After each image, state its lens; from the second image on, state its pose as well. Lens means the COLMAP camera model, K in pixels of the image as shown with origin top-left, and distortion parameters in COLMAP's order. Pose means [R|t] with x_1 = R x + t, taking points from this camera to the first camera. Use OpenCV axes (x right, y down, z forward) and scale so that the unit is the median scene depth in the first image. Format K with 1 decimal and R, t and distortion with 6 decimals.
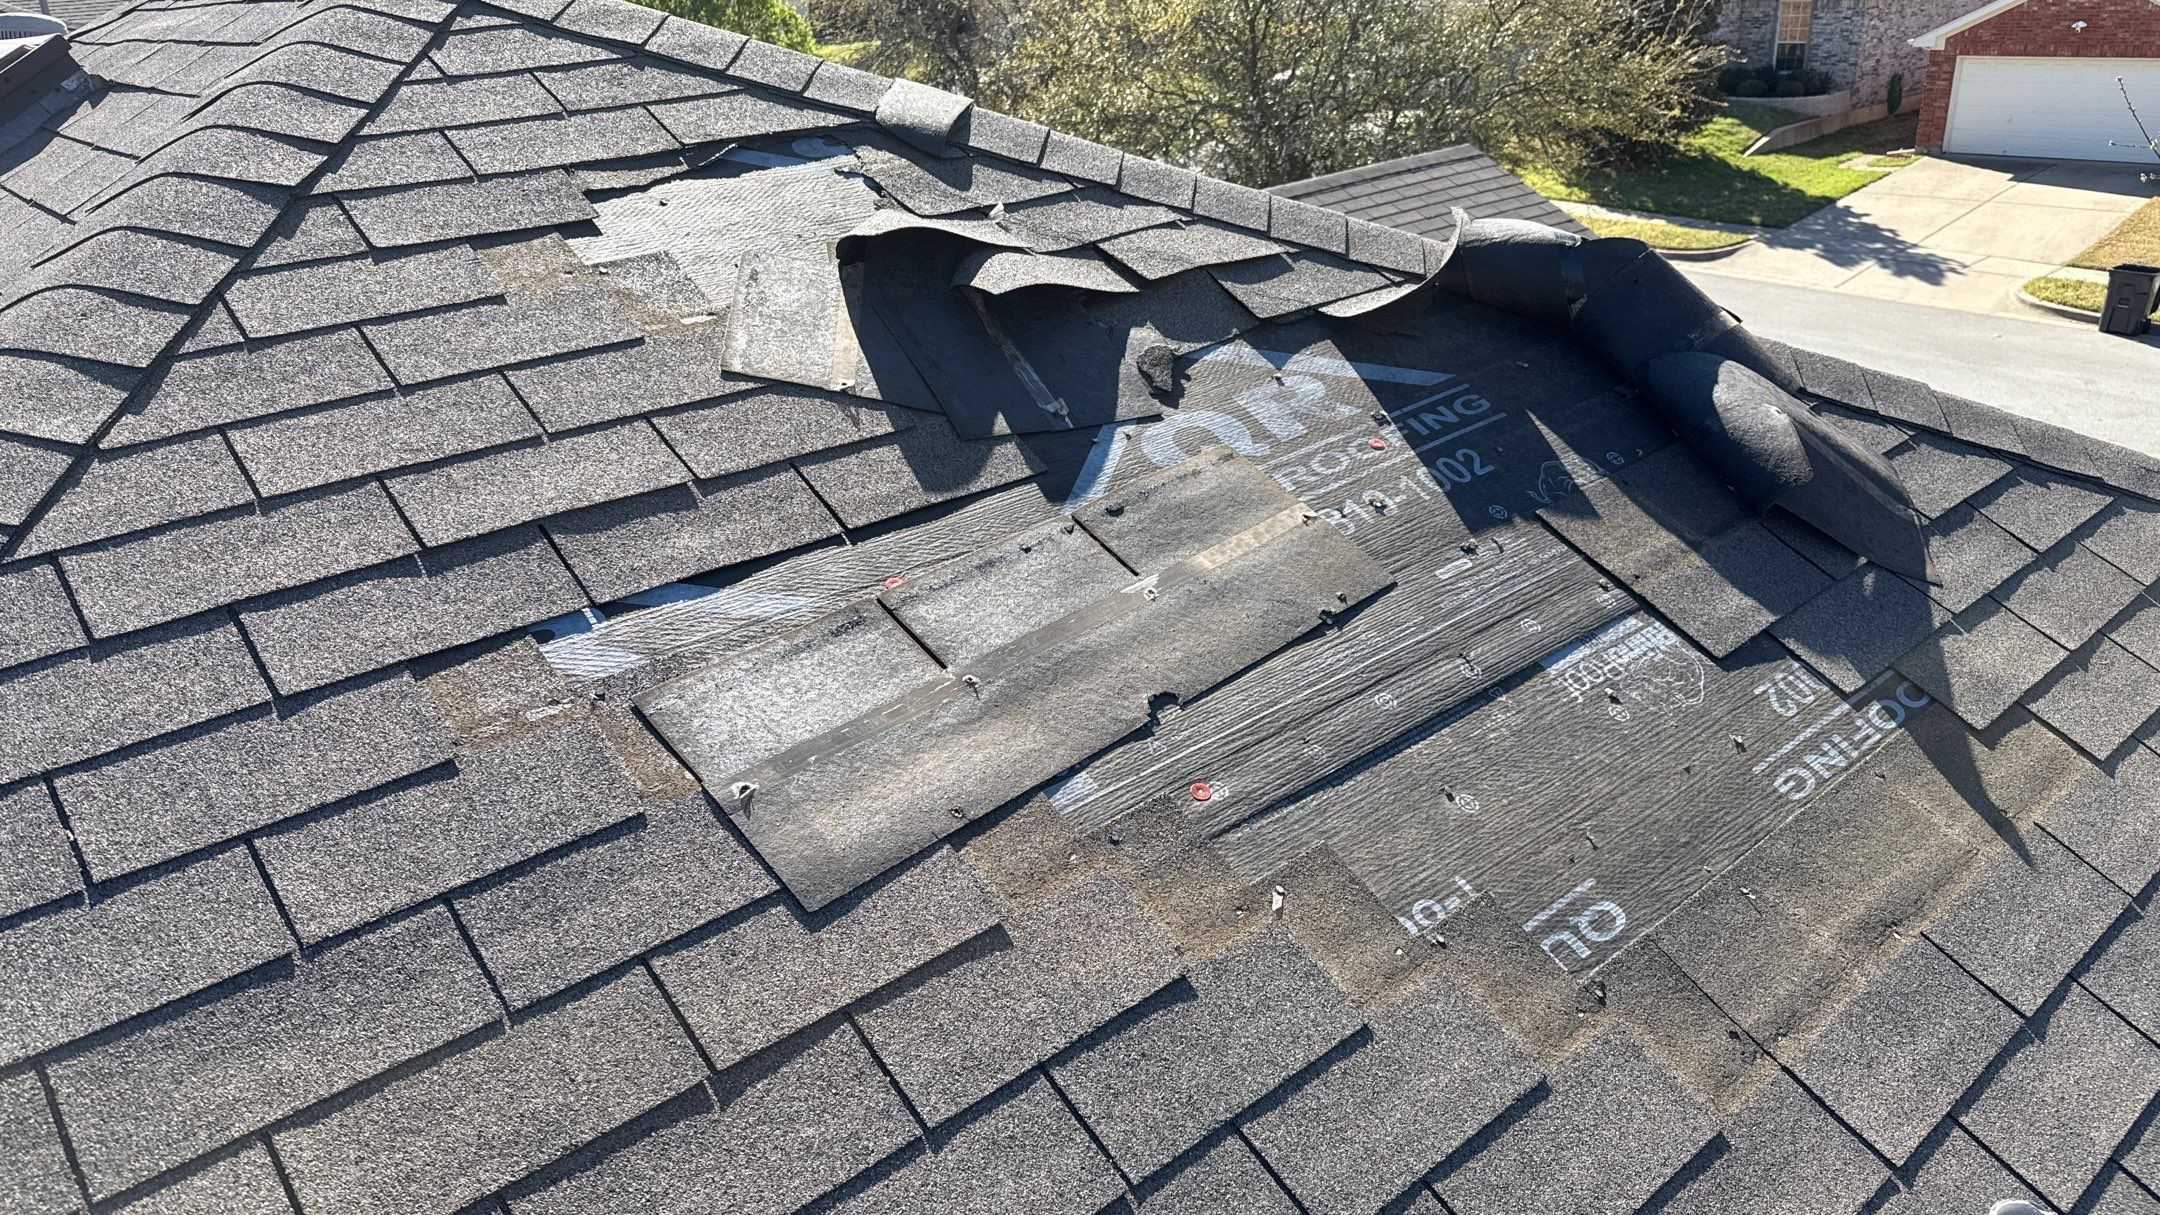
lens RADIAL K [[1589.8, 0, 1039.5], [0, 1589.8, 569.0], [0, 0, 1]] dist [0.090671, -0.141895]
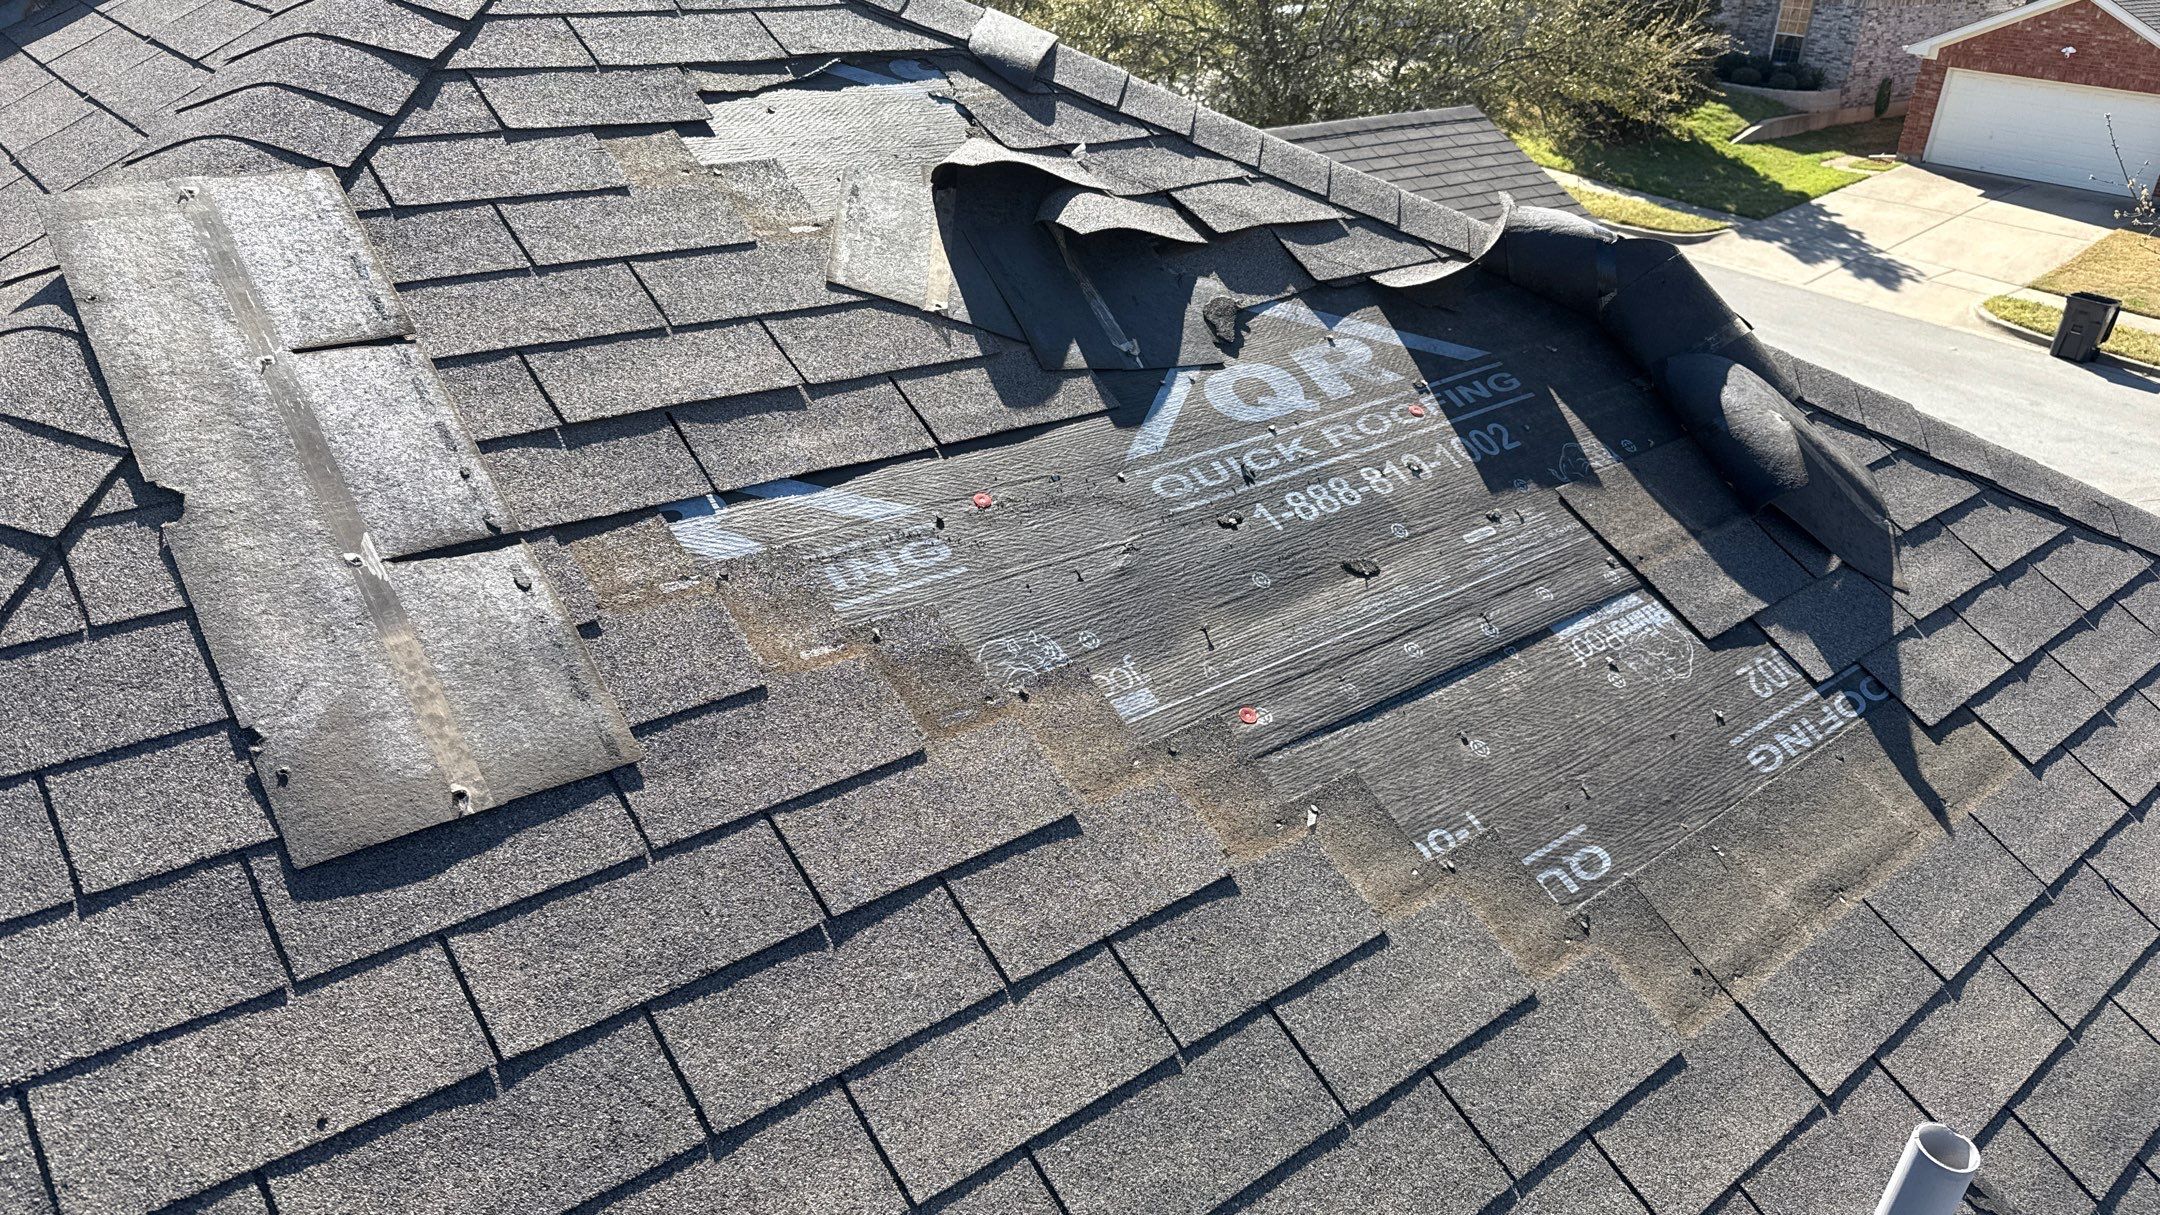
lens RADIAL K [[1589.8, 0, 1039.5], [0, 1589.8, 569.0], [0, 0, 1]] dist [0.090671, -0.141895]
pose [[0.994178, 0.099327, 0.041754, -0.083644], [-0.101486, 0.993412, 0.053231, -0.004581], [-0.036192, -0.057158, 0.997709, -0.079118]]
